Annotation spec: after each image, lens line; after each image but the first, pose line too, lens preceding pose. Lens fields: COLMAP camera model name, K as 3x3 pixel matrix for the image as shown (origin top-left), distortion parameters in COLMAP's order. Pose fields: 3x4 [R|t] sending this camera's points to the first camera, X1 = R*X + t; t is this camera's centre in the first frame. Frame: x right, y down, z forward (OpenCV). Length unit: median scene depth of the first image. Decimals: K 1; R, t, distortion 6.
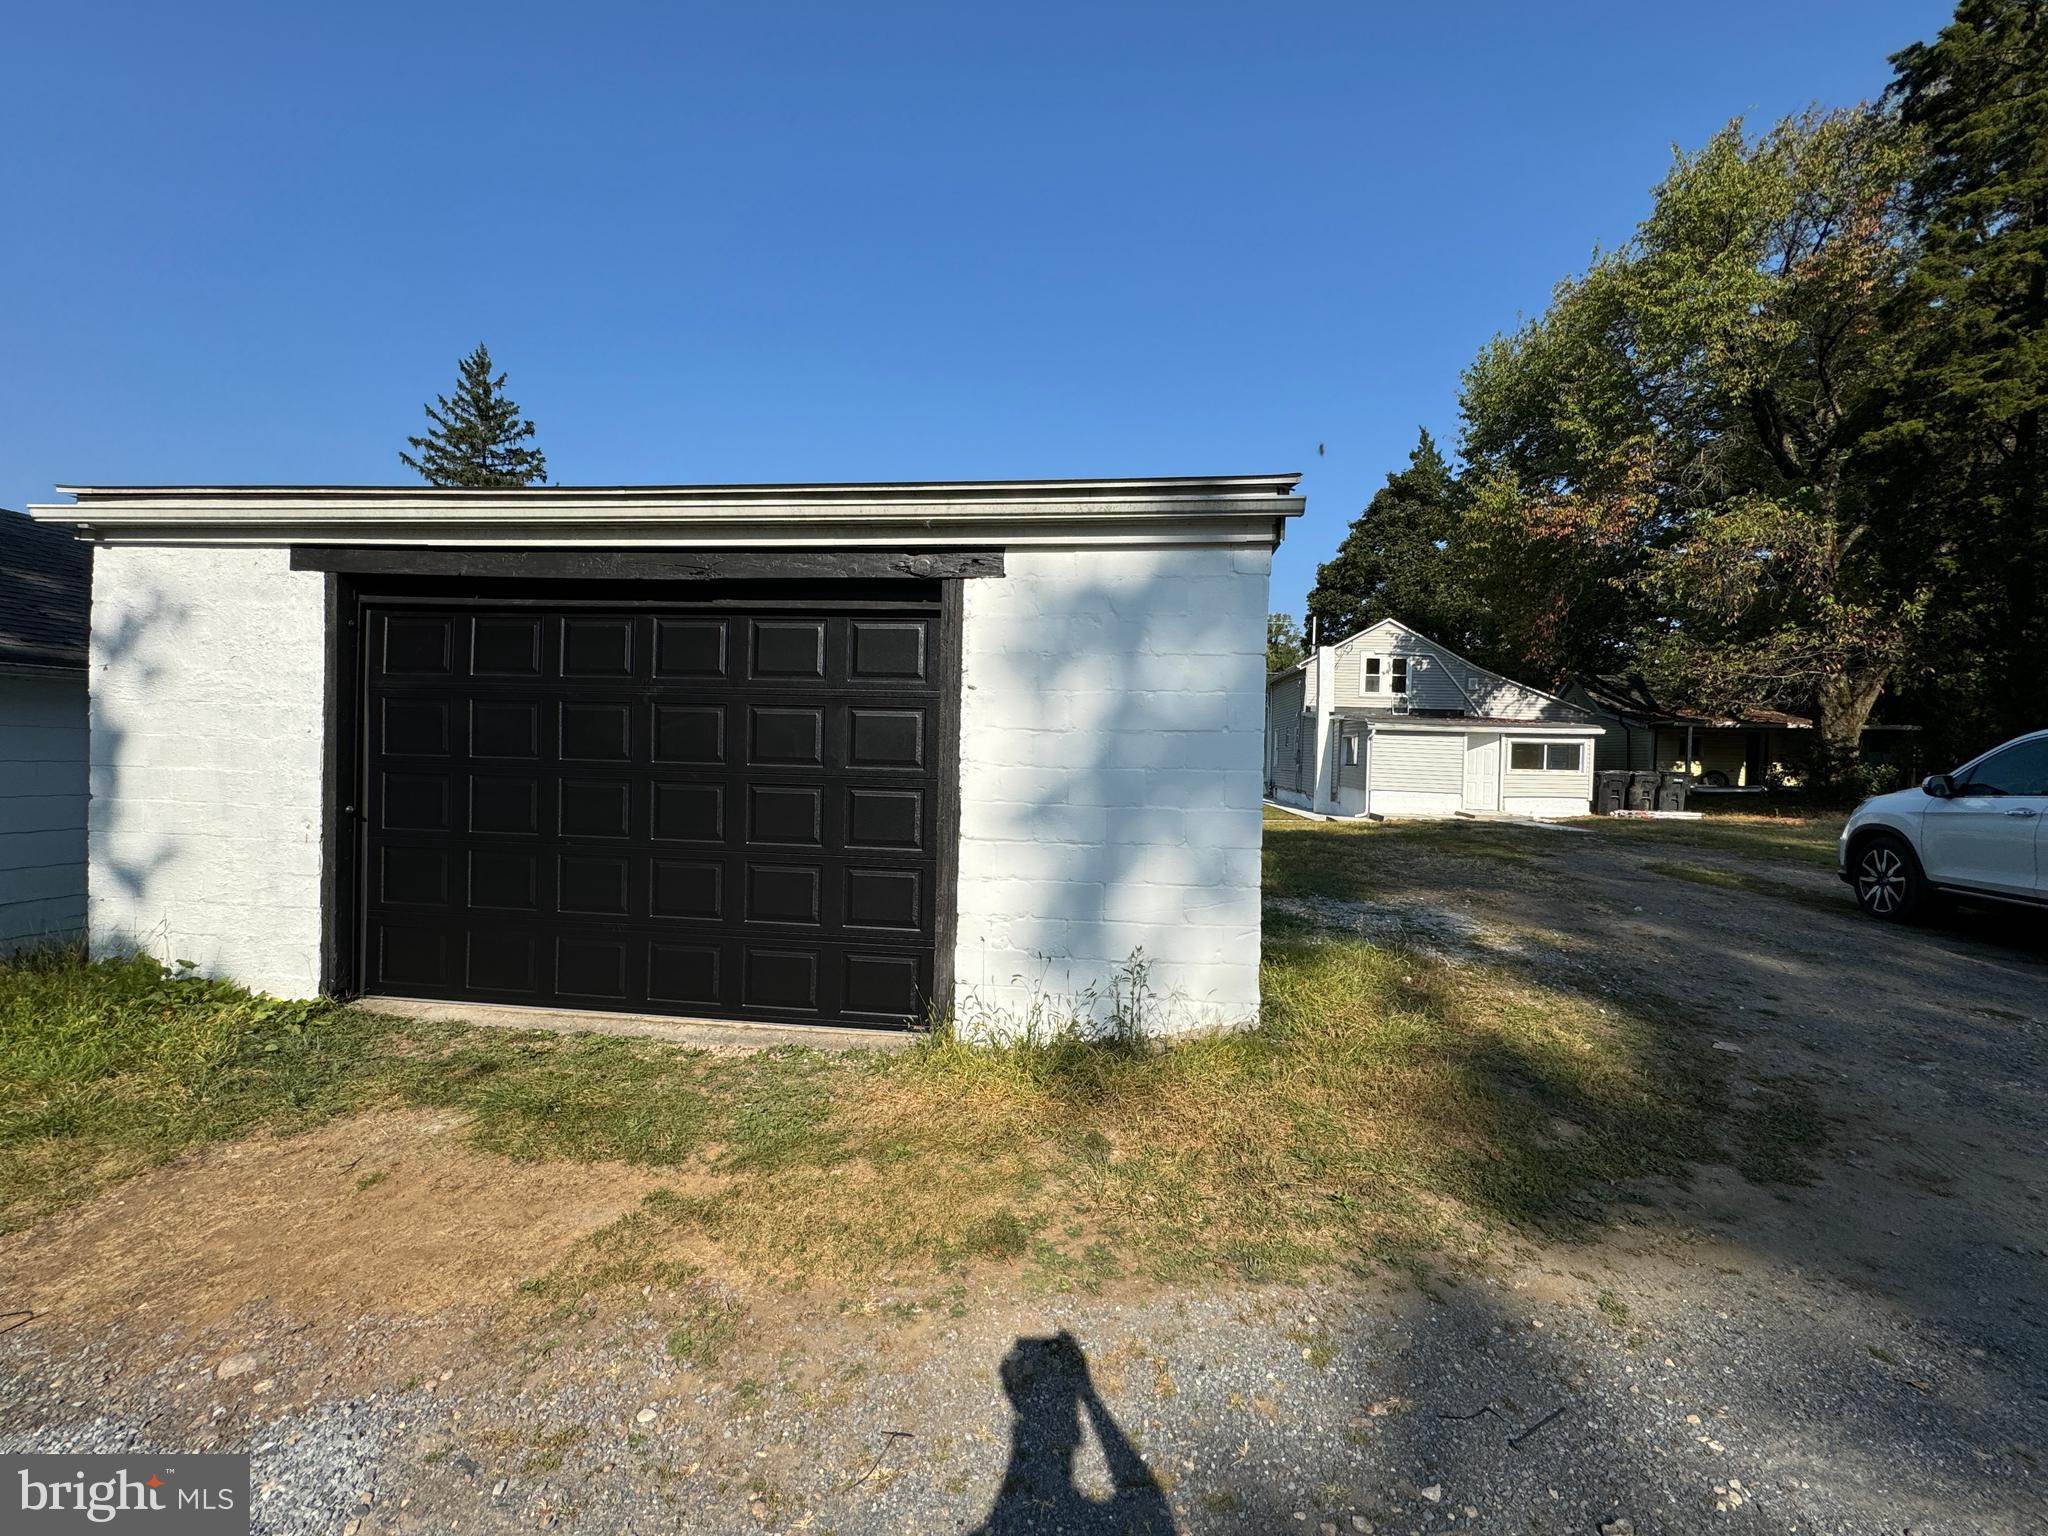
lens RADIAL K [[882.1, 0, 1017.4], [0, 882.1, 765.8], [0, 0, 1]] dist [-0.000161, -0.000088]
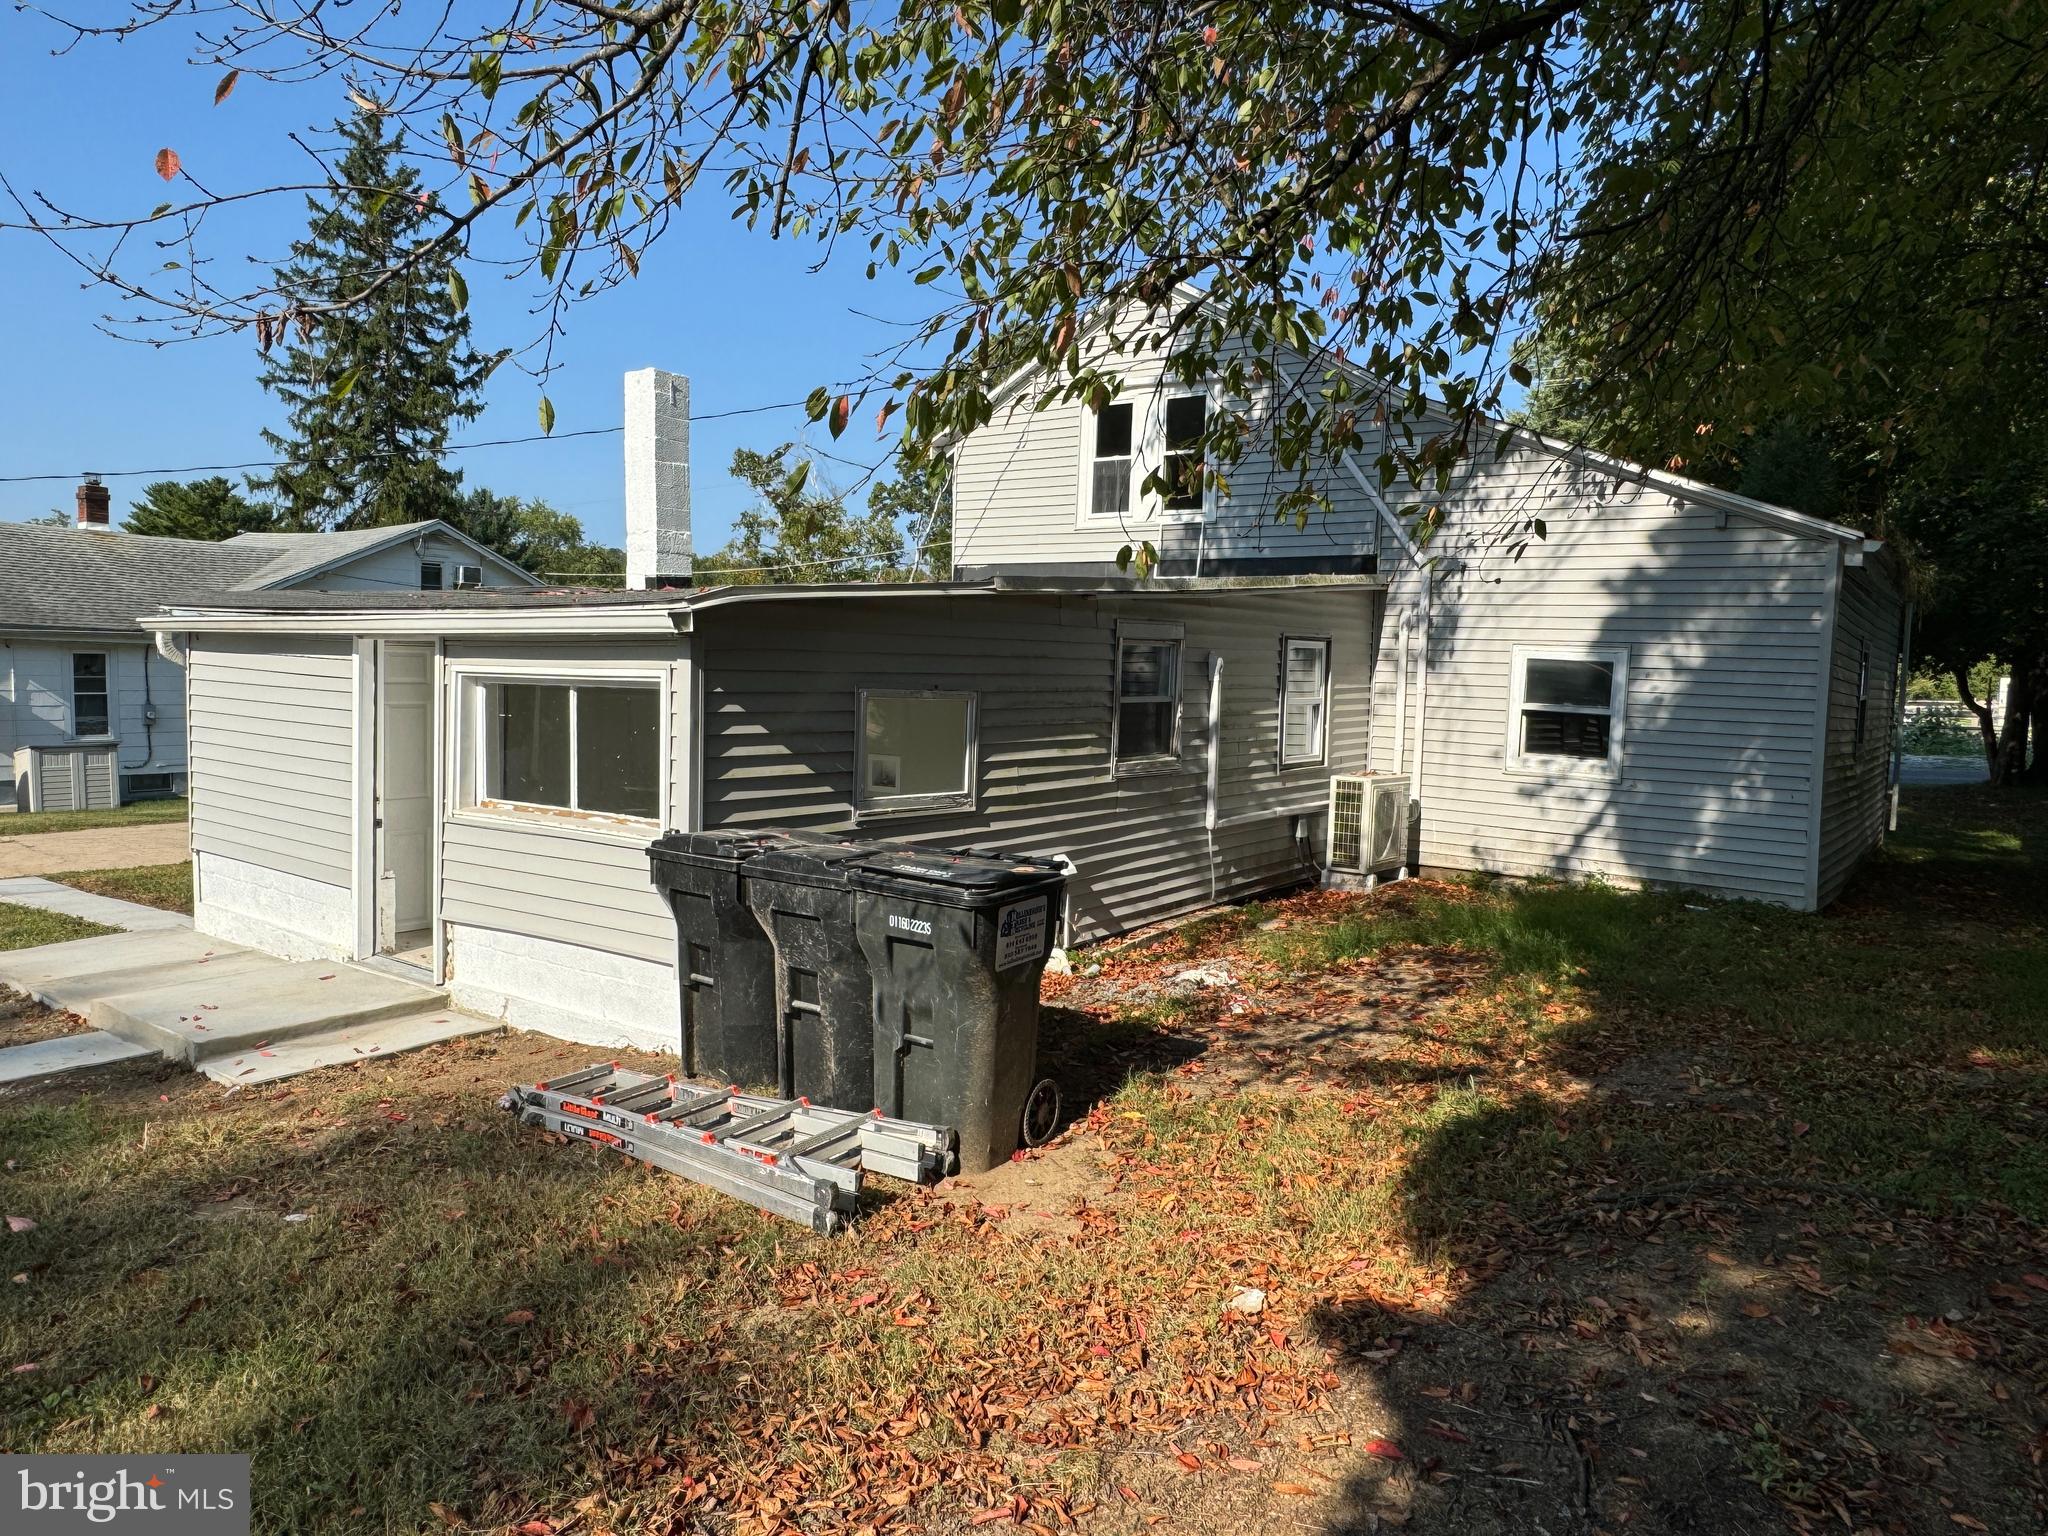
lens RADIAL K [[1344.2, 0, 1025.4], [0, 1344.2, 766.7], [0, 0, 1]] dist [0.002219, 0.000638]
pose [[0.873481, 0.026602, -0.486132, 0.615068], [-0.004214, 0.998882, 0.047089, -0.015070], [0.486841, -0.039082, 0.872616, 0.562814]]
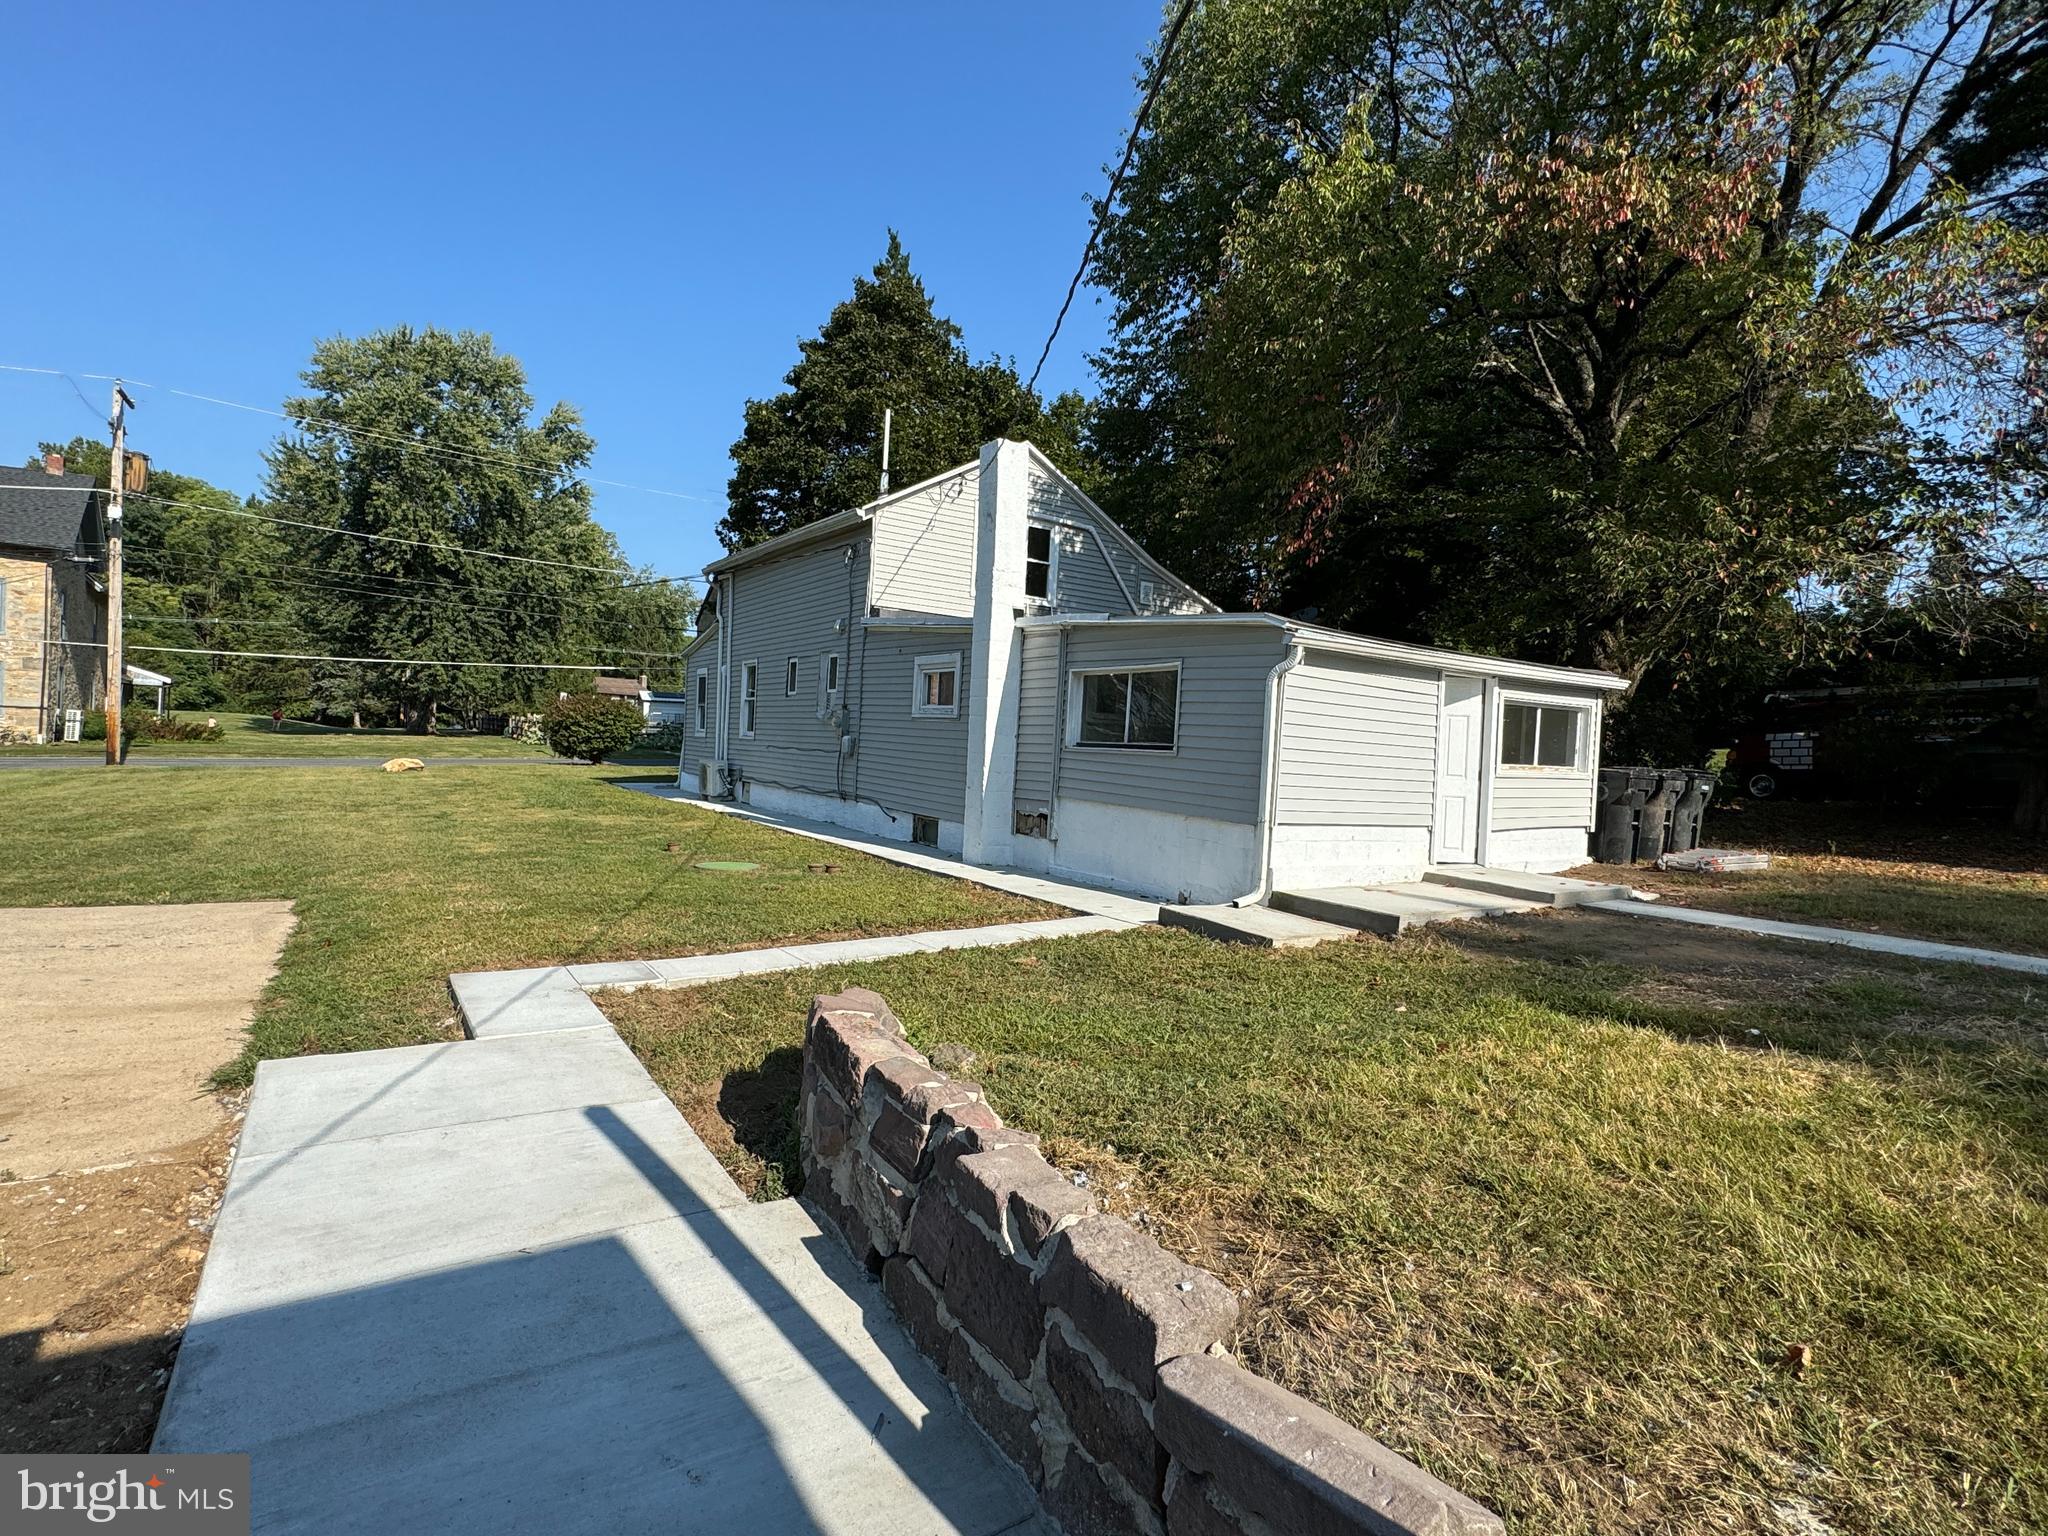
lens RADIAL K [[1010.5, 0, 1016.6], [0, 1010.5, 773.5], [0, 0, 1]] dist [-0.003885, -0.000074]
pose [[0.764347, -0.009326, 0.644738, 0.054582], [-0.019781, 0.999086, 0.037902, -0.003825], [-0.644502, -0.041724, 0.763463, 0.567292]]
